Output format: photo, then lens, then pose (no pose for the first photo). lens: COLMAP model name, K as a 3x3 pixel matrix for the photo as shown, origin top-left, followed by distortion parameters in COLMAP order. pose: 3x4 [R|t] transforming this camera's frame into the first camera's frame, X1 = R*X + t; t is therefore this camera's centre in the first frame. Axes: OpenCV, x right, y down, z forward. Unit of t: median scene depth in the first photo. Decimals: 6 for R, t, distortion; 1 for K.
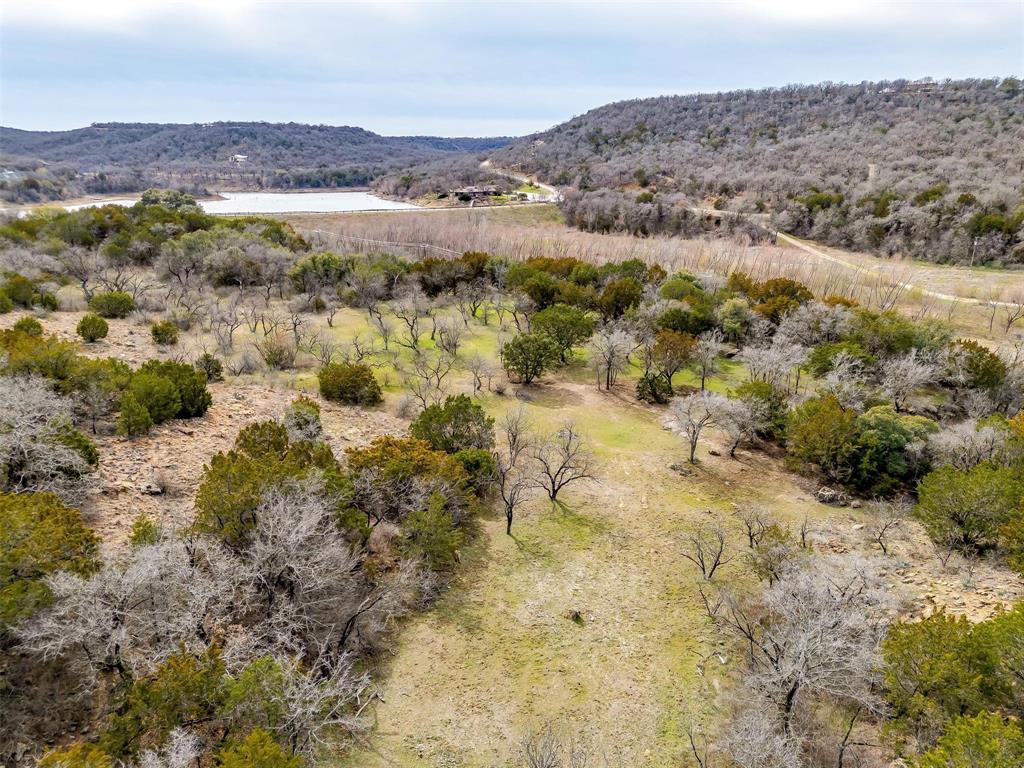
lens RADIAL K [[731.7, 0, 515.0], [0, 731.7, 383.0], [0, 0, 1]] dist [0.076467, -0.071251]
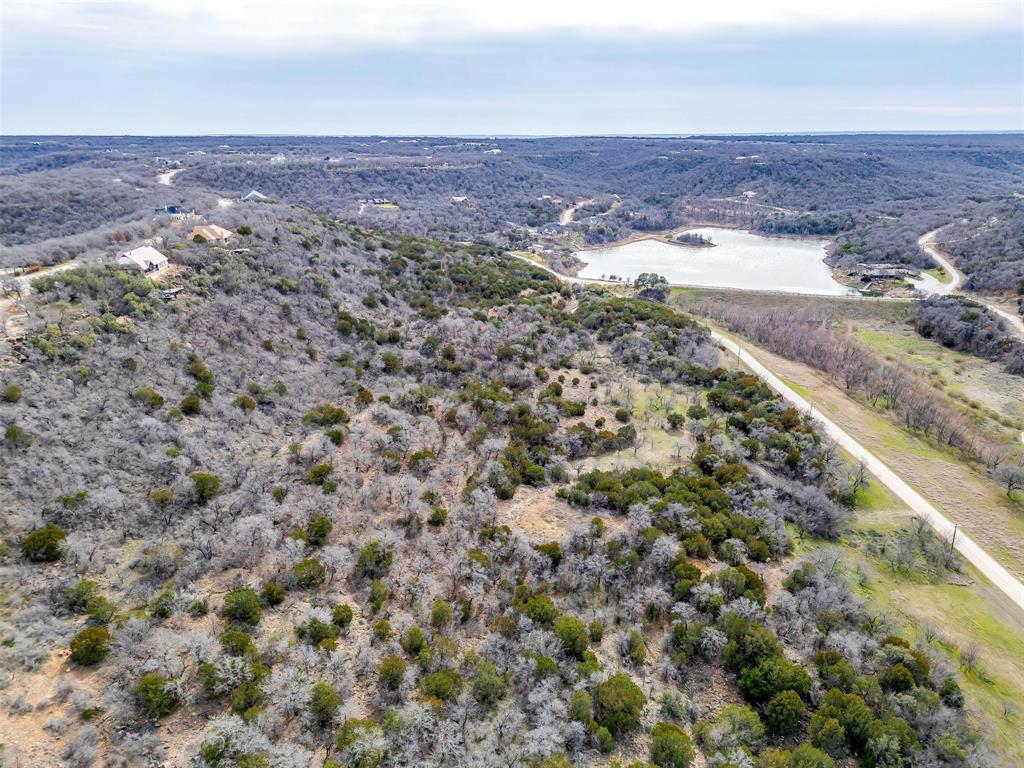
lens RADIAL K [[731.7, 0, 515.0], [0, 731.7, 383.0], [0, 0, 1]] dist [0.076467, -0.071251]
pose [[0.764844, 0.225543, -0.603443, 0.369387], [-0.202875, 0.973377, 0.106672, -0.104103], [0.611437, 0.040836, 0.790239, -0.543396]]
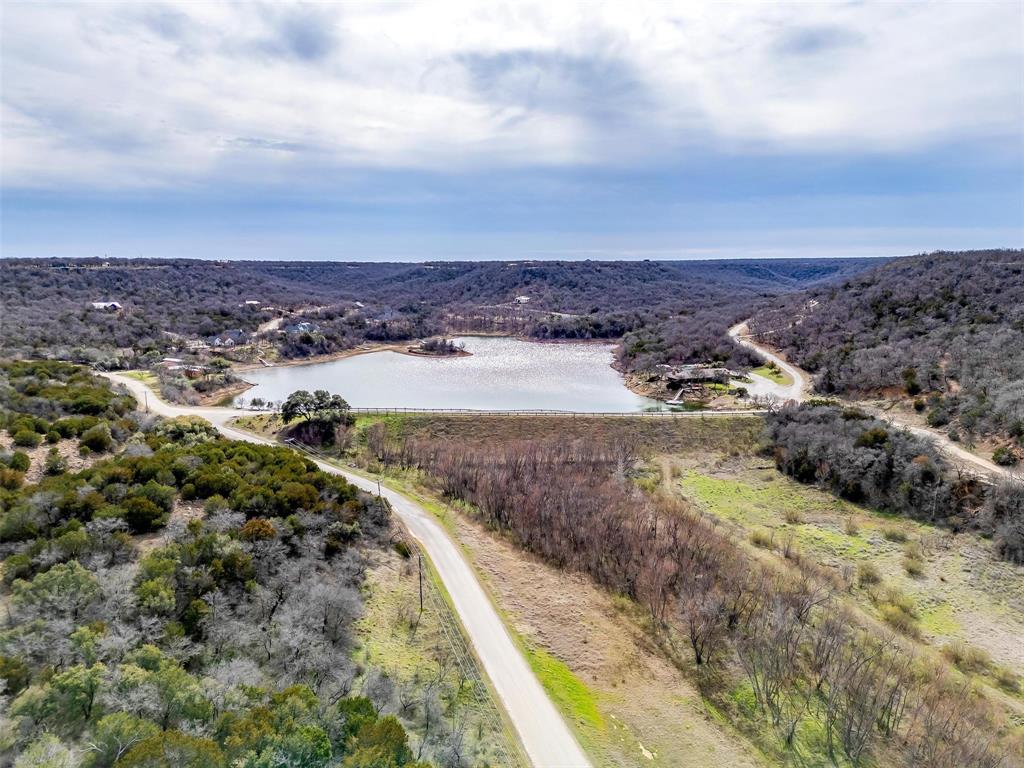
lens RADIAL K [[731.7, 0, 515.0], [0, 731.7, 383.0], [0, 0, 1]] dist [0.076467, -0.071251]
pose [[0.902661, 0.072593, -0.424186, 0.156099], [-0.131309, 0.985126, -0.110835, -0.169207], [0.409831, 0.155746, 0.898767, 0.200622]]
